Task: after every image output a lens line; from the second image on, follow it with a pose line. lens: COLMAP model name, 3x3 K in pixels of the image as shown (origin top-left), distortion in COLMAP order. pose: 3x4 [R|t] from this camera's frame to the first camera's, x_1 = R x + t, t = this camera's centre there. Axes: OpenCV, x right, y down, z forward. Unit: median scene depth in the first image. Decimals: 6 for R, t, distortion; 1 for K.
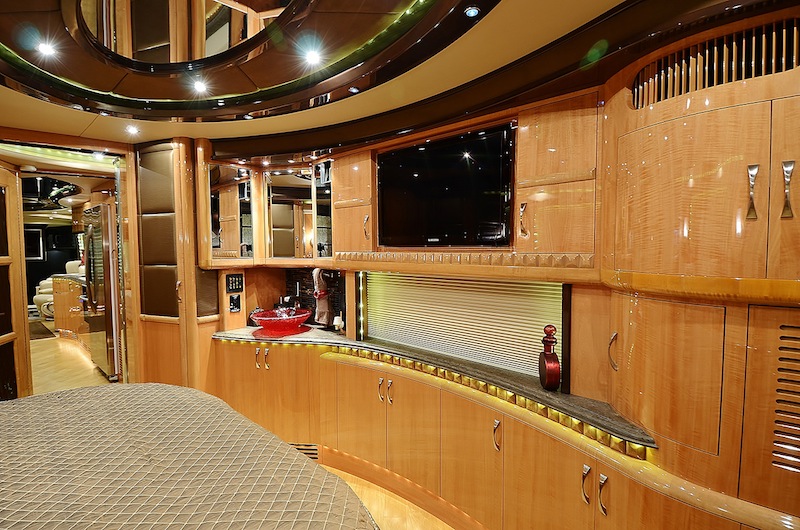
lens RADIAL K [[414.6, 0, 400.0], [0, 414.6, 265.0], [0, 0, 1]] dist [0.018178, -0.035019]
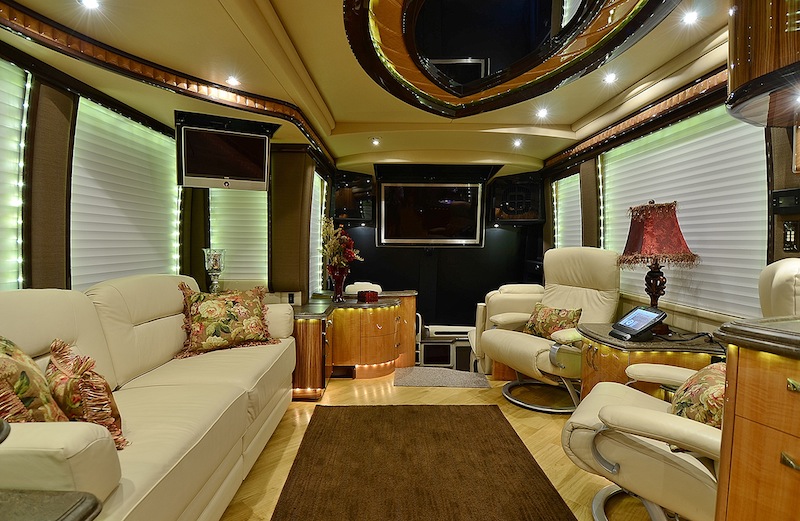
lens RADIAL K [[411.4, 0, 400.0], [0, 411.4, 260.5], [0, 0, 1]] dist [0.000464, -0.000082]
pose [[0.712683, 0.046341, -0.699954, -1.242067], [-0.050142, 0.998629, 0.015061, 0.009346], [0.699692, 0.024363, 0.714029, 1.219659]]
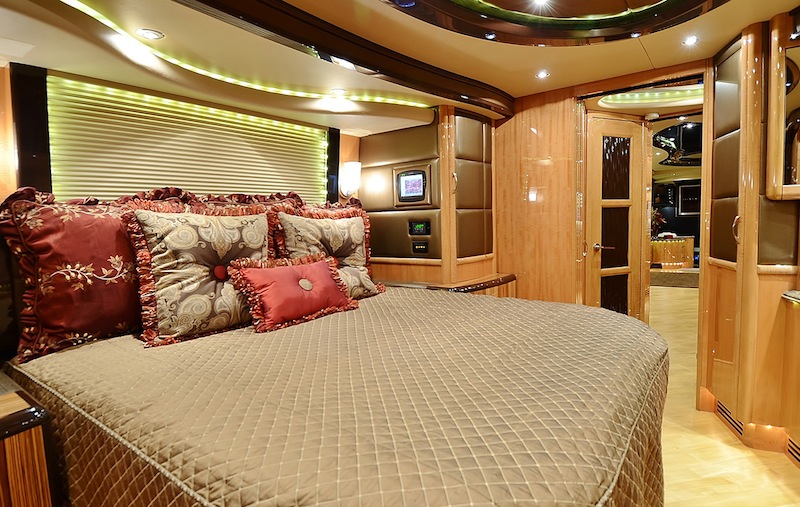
lens RADIAL K [[433.3, 0, 400.0], [0, 433.3, 253.5], [0, 0, 1]] dist [0.001226, -0.000939]
pose [[0.124398, 0.080587, -0.988954, 0.122385], [-0.019491, 0.996703, 0.078767, 0.034308], [0.992041, 0.009477, 0.125558, 0.161048]]
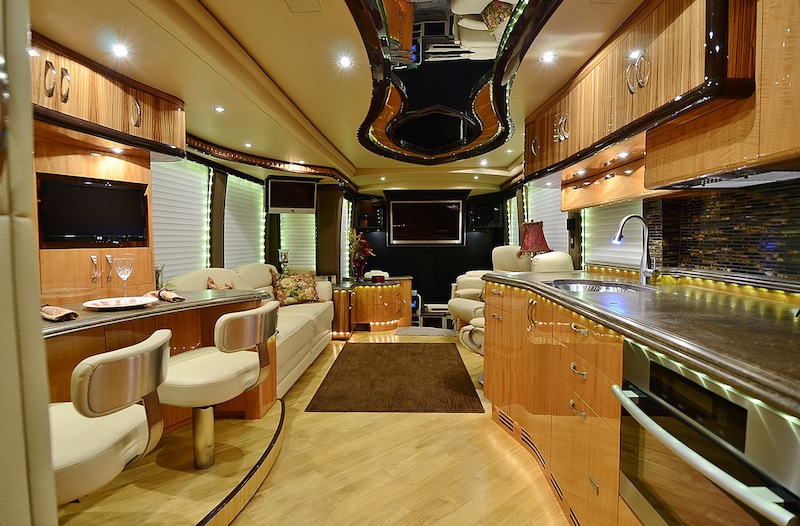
lens RADIAL K [[415.5, 0, 400.0], [0, 415.5, 263.0], [0, 0, 1]] dist [0.001627, 0.000094]
pose [[0.663951, 0.049808, -0.746116, -0.866409], [-0.041507, 0.998696, 0.029733, 0.006720], [0.746624, 0.011228, 0.665152, 0.963698]]
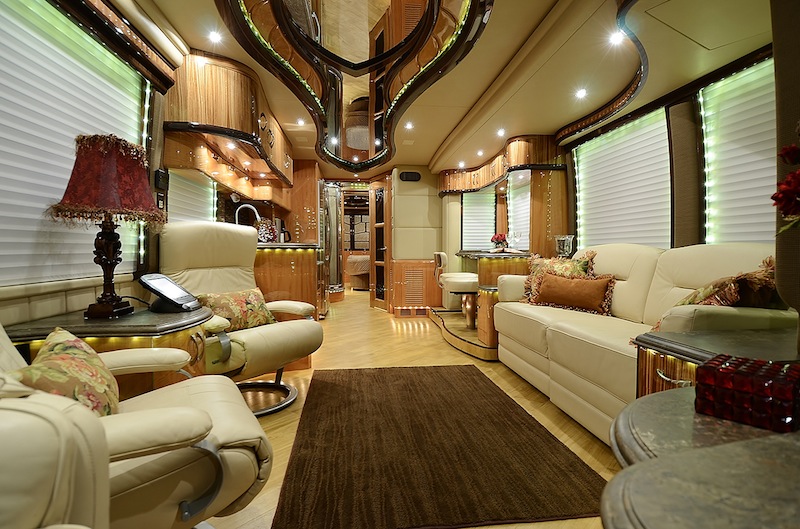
lens RADIAL K [[415.5, 0, 400.0], [0, 415.5, 264.5], [0, 0, 1]] dist [0.001627, 0.000094]
pose [[-0.768618, -0.013699, 0.639561, -1.870275], [0.039056, 0.996901, 0.068291, 0.030092], [-0.638514, 0.077469, -0.765701, 1.988987]]
